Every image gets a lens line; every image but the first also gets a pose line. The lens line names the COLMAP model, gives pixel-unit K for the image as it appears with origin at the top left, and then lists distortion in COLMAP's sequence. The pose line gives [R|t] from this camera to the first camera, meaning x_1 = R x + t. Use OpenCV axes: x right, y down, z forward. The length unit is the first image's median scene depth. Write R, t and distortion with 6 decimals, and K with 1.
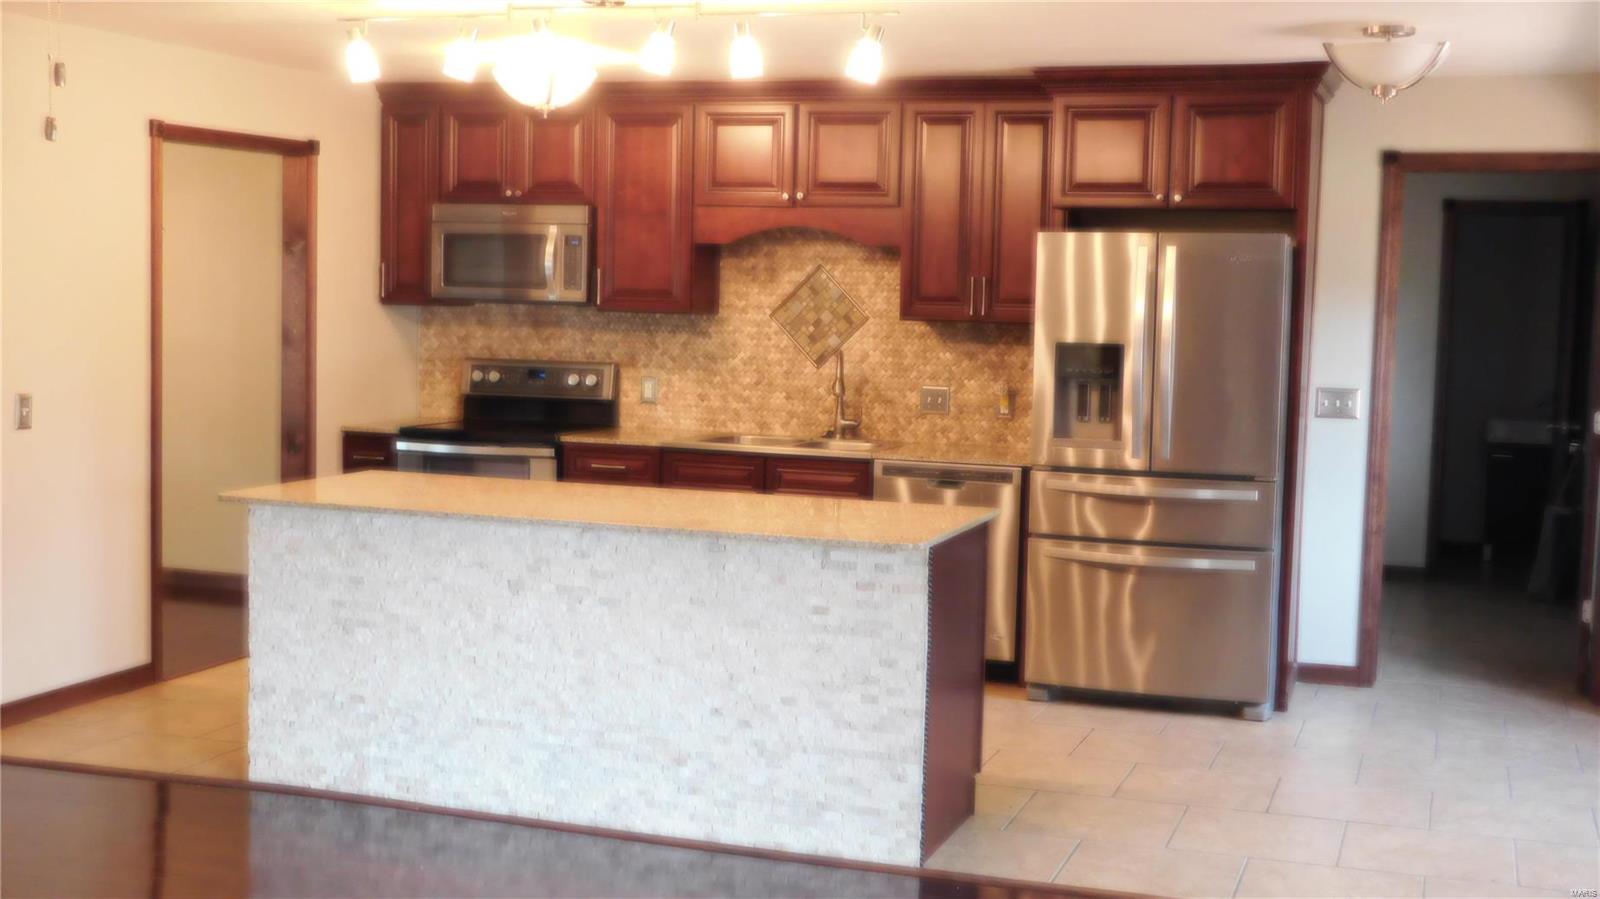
lens RADIAL K [[1882.2, 0, 800.0], [0, 1882.2, 449.5], [0, 0, 1]] dist [0.020276, -0.010472]
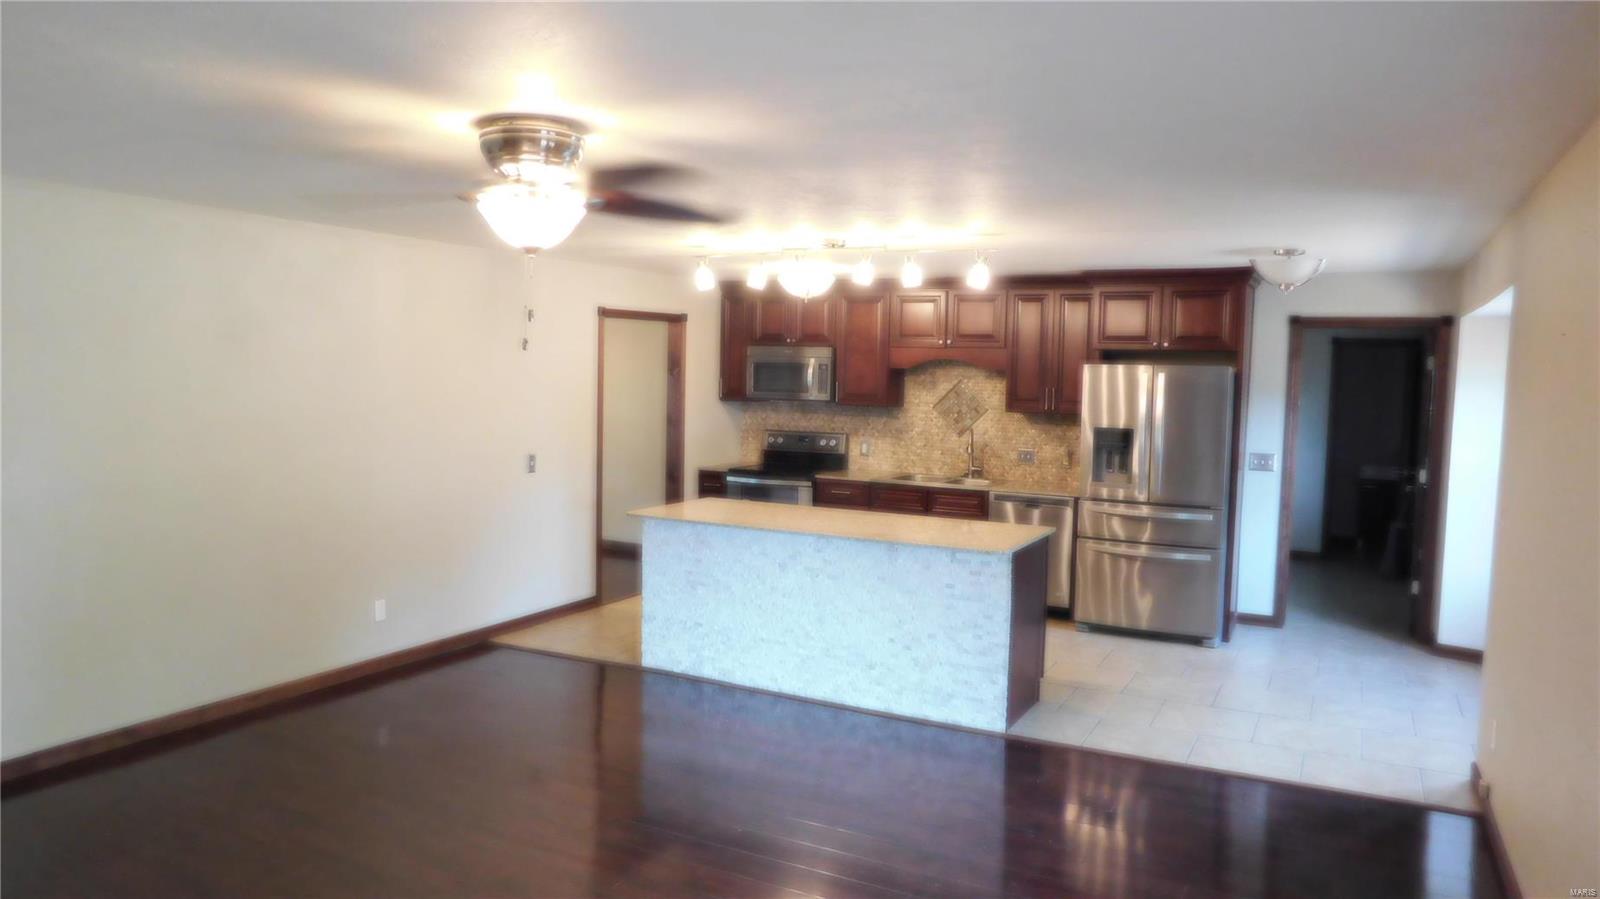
lens RADIAL K [[1049.8, 0, 815.4], [0, 1049.8, 452.1], [0, 0, 1]] dist [-0.018361, 0.002899]
pose [[0.989902, 0.008476, -0.141501, 0.016825], [-0.009649, 0.999925, -0.007603, -0.022608], [0.141426, 0.008892, 0.989909, -0.000579]]
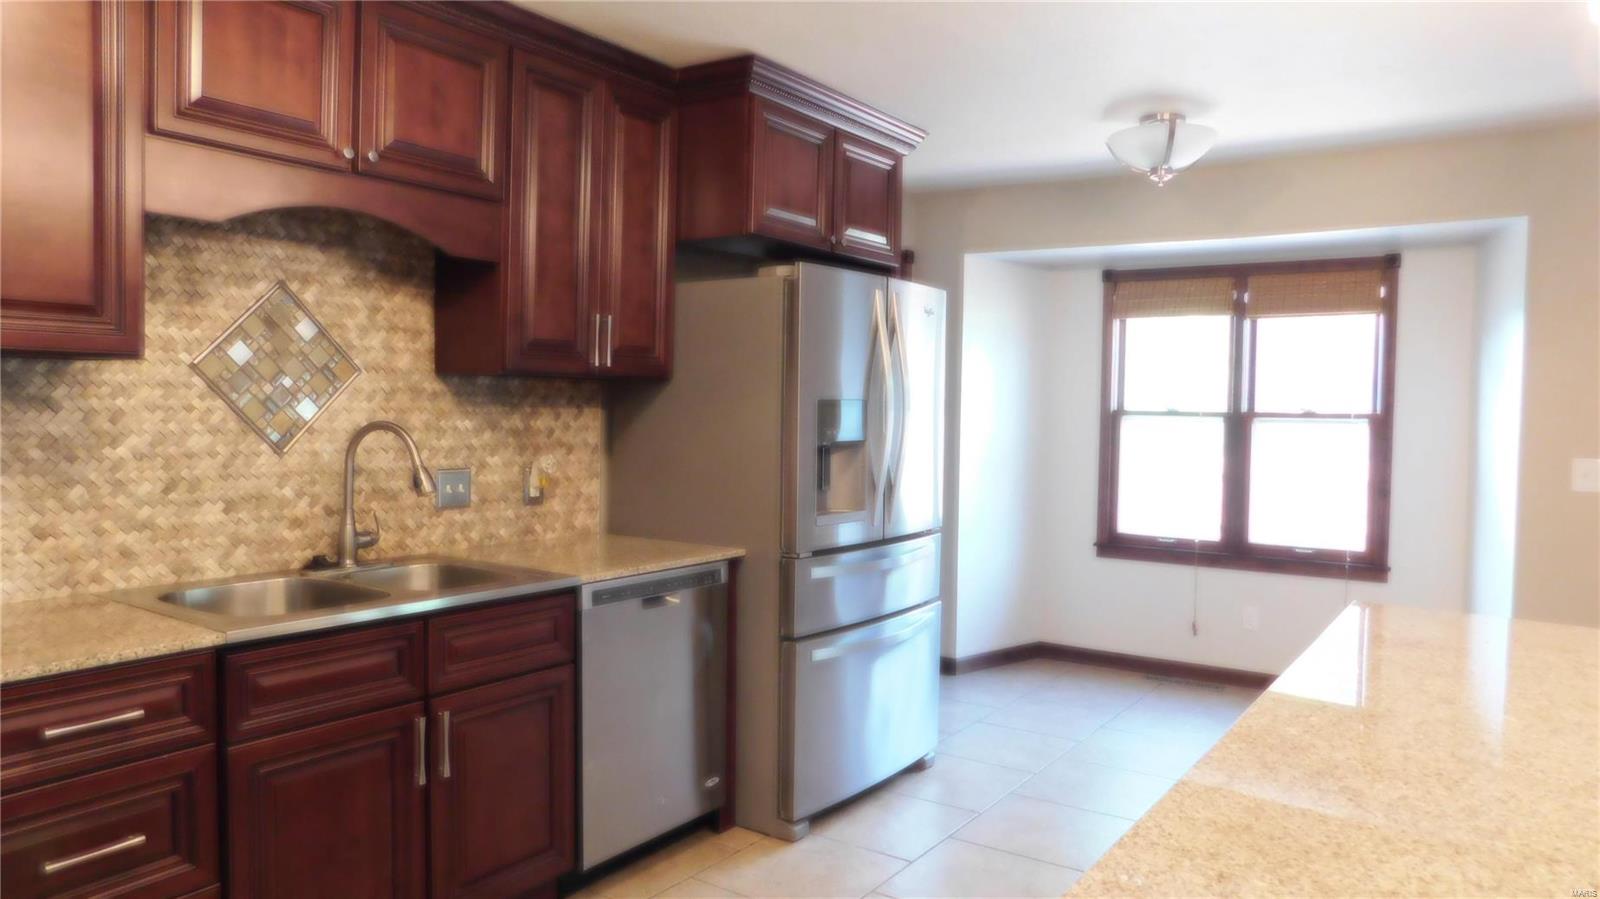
lens RADIAL K [[1049.8, 0, 815.4], [0, 1049.8, 452.1], [0, 0, 1]] dist [-0.018361, 0.002899]
pose [[0.261942, -0.066664, 0.962778, -0.286853], [0.068532, 0.996378, 0.050345, -0.053715], [-0.962647, 0.052794, 0.265562, 0.822691]]
